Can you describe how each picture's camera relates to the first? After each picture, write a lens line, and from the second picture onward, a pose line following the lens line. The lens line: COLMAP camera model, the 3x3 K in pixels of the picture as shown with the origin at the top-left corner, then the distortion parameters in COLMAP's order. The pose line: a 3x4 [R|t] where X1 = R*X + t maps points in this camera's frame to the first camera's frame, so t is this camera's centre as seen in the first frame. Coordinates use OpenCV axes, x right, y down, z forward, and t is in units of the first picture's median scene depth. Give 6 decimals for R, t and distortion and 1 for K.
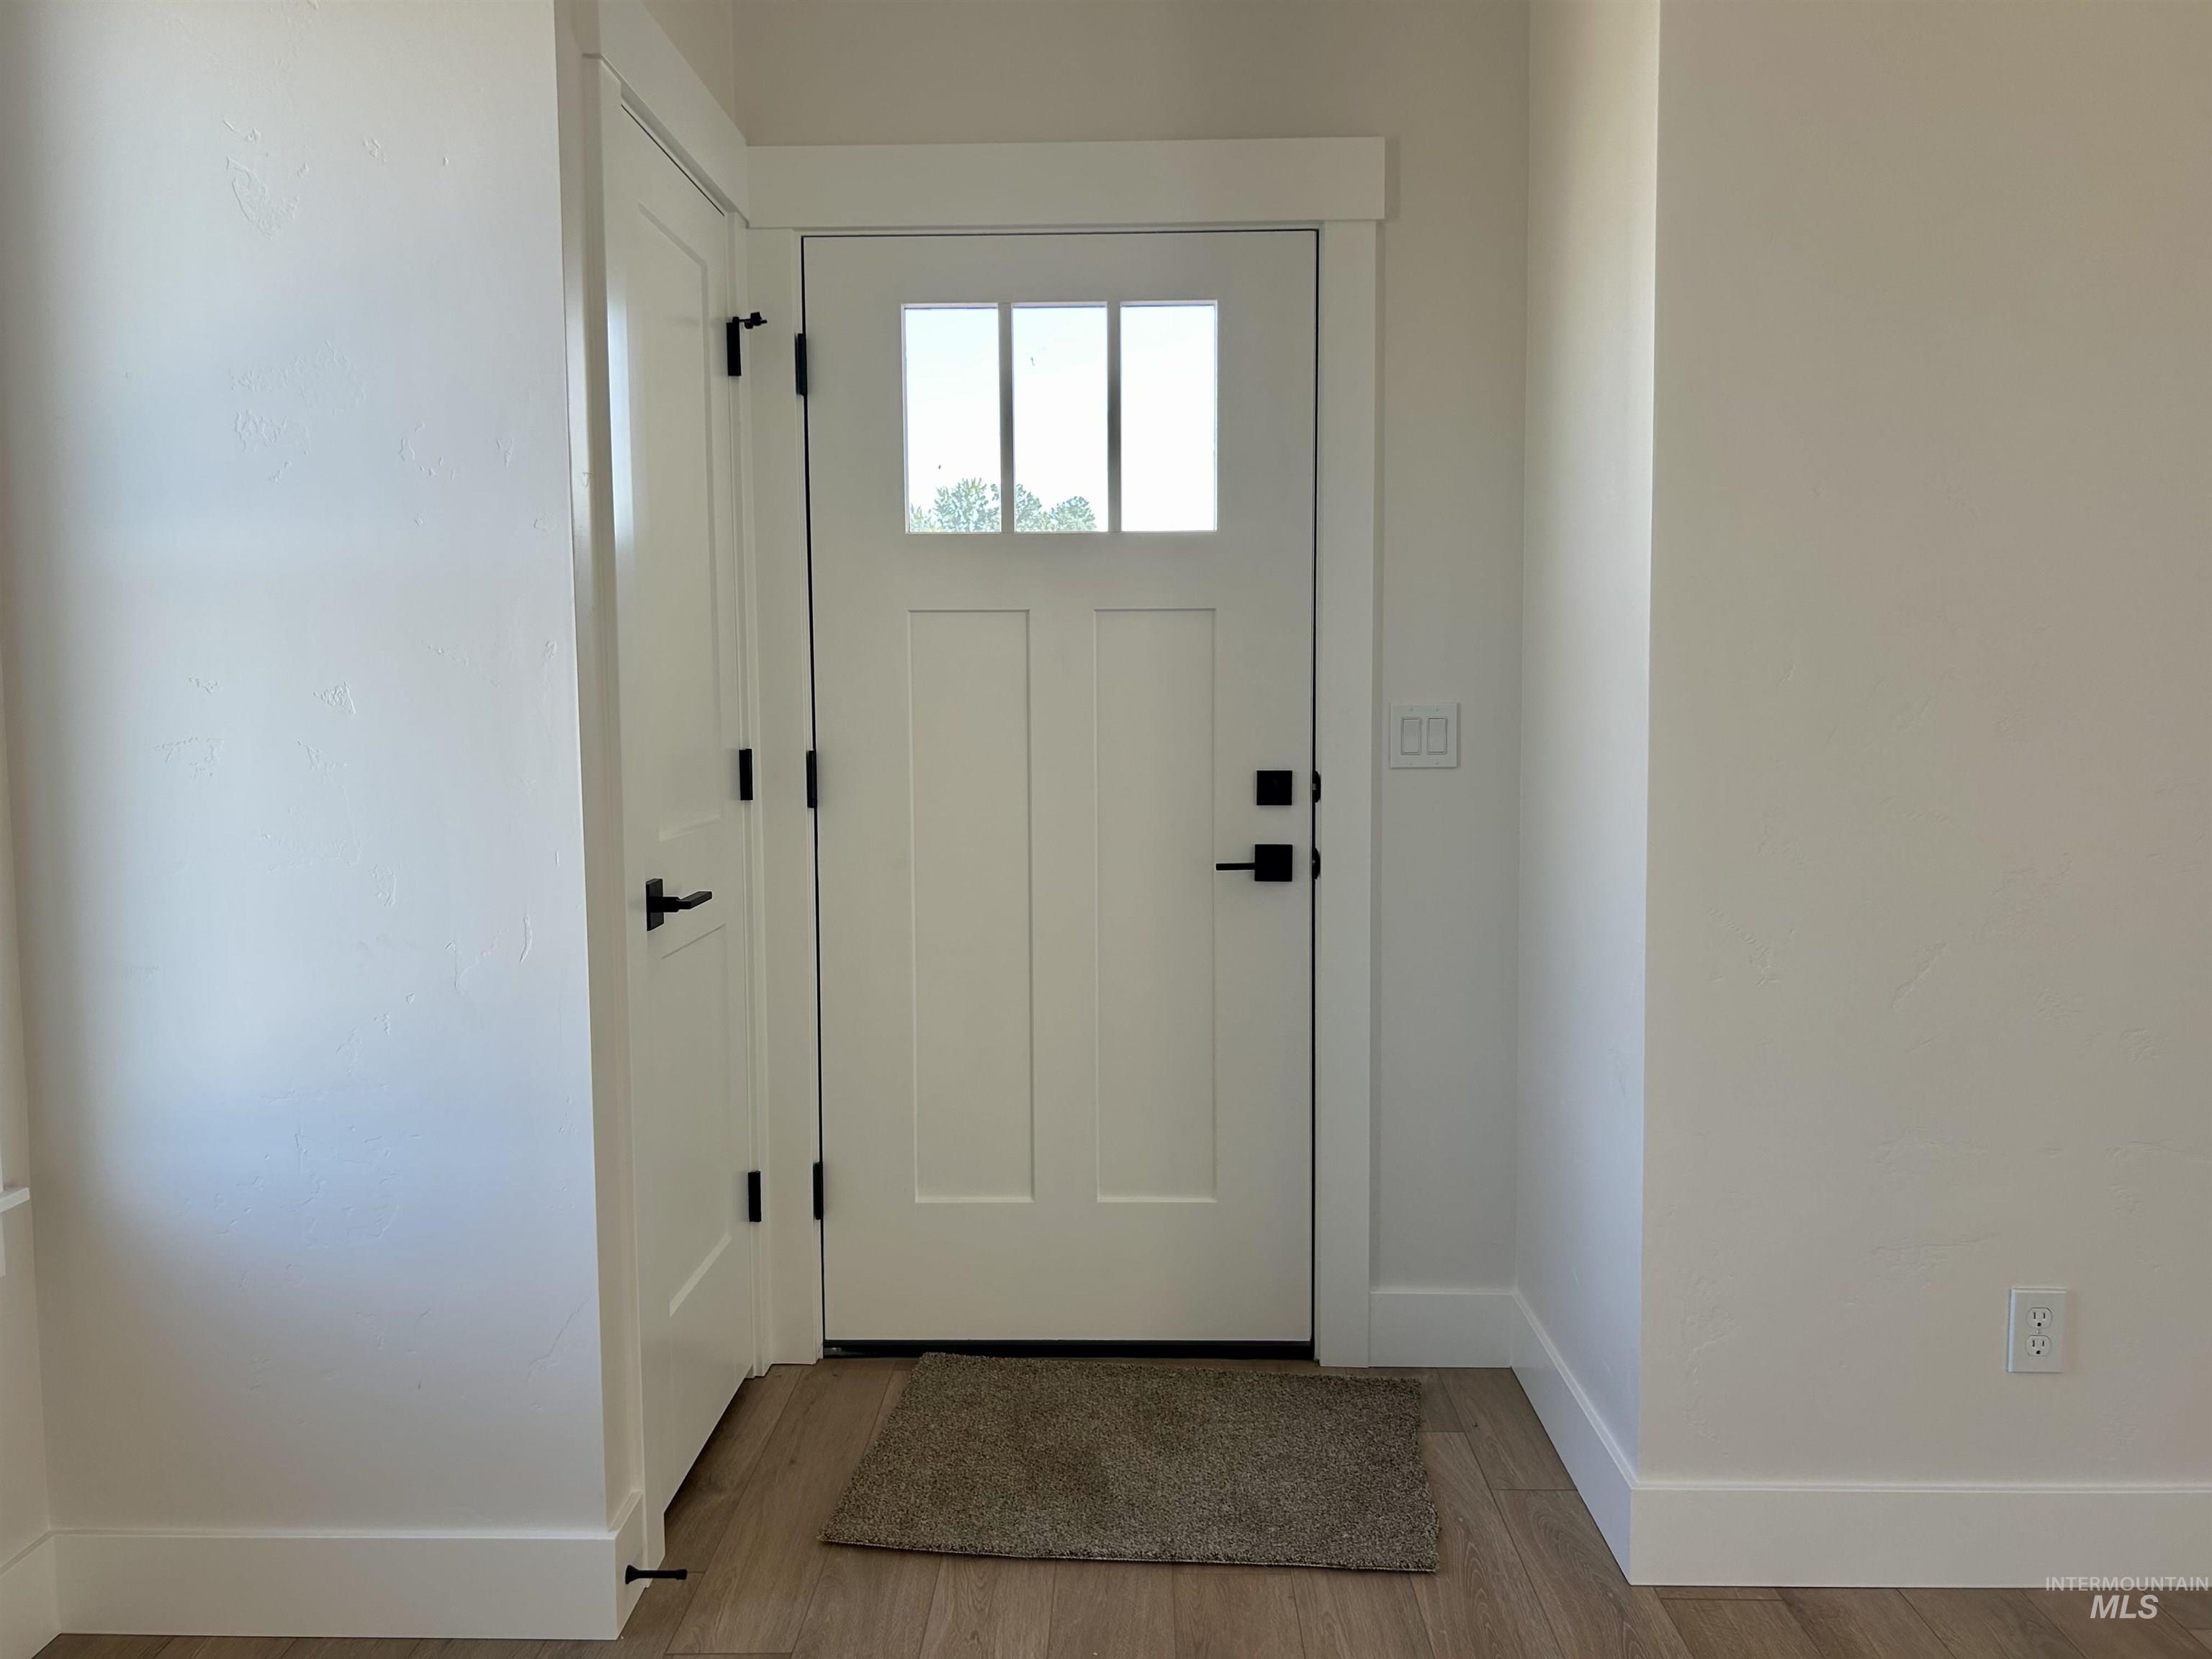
lens RADIAL K [[1650.8, 0, 1102.3], [0, 1650.8, 817.3], [0, 0, 1]] dist [0.011520, -0.012473]
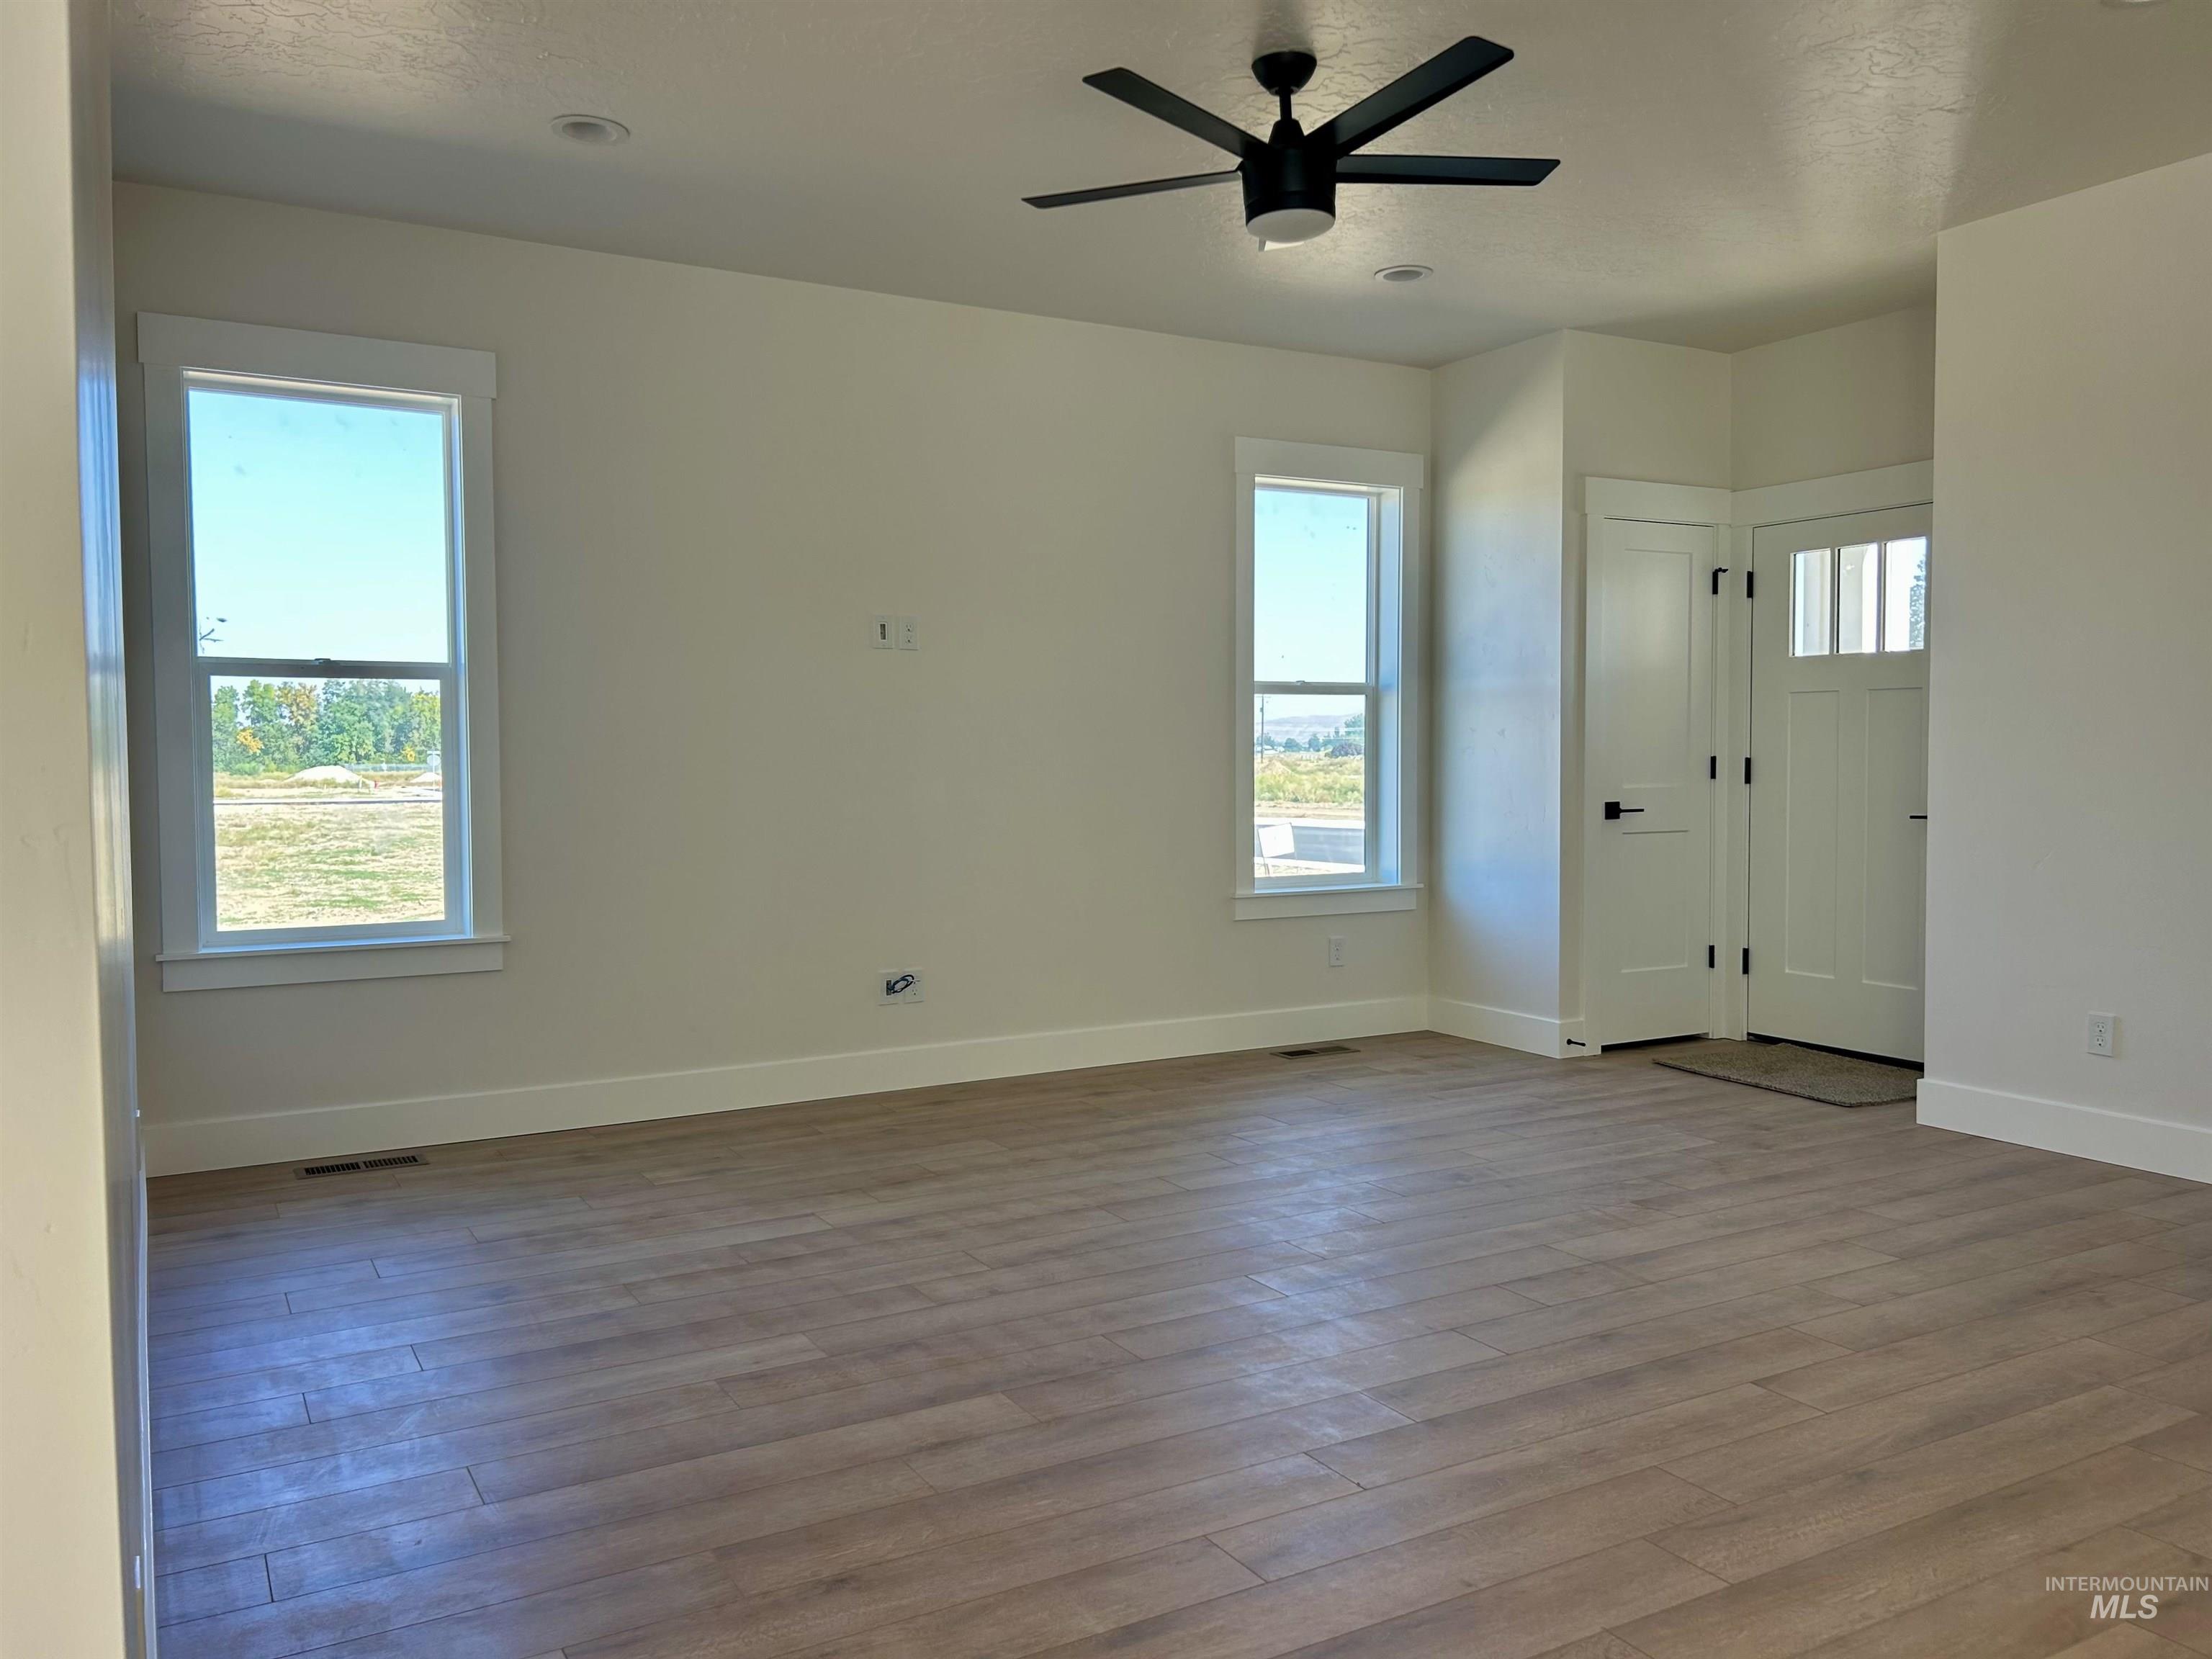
lens RADIAL K [[1650.8, 0, 1102.3], [0, 1650.8, 817.3], [0, 0, 1]] dist [0.011520, -0.012473]
pose [[0.515295, 0.036798, -0.856223, 1.283556], [-0.059581, 0.998199, 0.007042, 0.075012], [0.854939, 0.047386, 0.516559, -0.877971]]
